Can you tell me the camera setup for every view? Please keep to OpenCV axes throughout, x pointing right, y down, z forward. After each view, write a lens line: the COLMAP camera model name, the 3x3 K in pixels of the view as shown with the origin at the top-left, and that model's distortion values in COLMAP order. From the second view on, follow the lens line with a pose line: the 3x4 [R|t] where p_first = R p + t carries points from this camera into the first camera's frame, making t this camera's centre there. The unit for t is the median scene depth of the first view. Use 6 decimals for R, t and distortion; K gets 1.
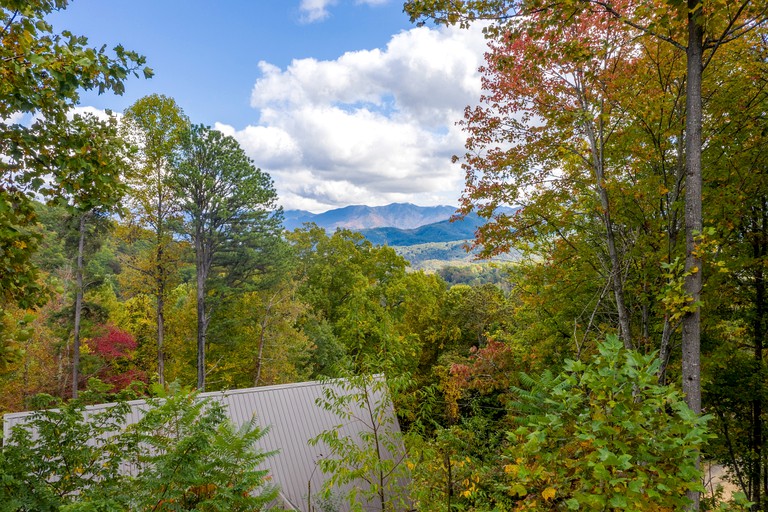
lens RADIAL K [[664.3, 0, 384.1], [0, 664.3, 264.9], [0, 0, 1]] dist [-0.003867, -0.003118]
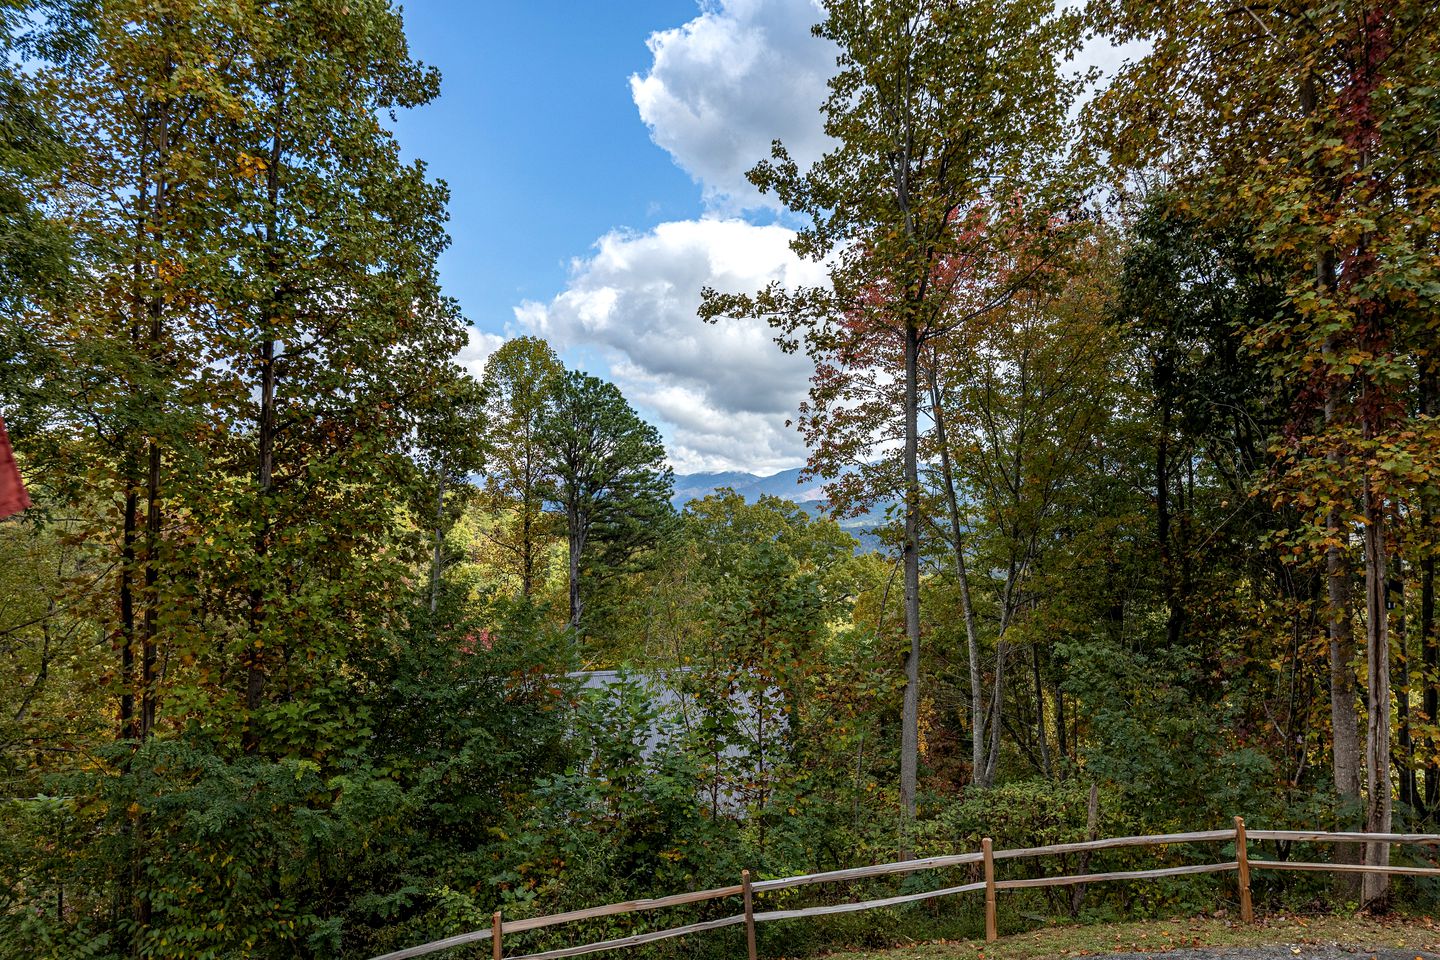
lens RADIAL K [[1128.1, 0, 720.0], [0, 1128.1, 480.0], [0, 0, 1]] dist [-0.000952, -0.000473]
pose [[0.985707, -0.011492, -0.168077, 0.140090], [-0.001079, 0.997219, -0.074513, 0.031721], [0.168466, 0.073630, 0.982954, -0.356088]]
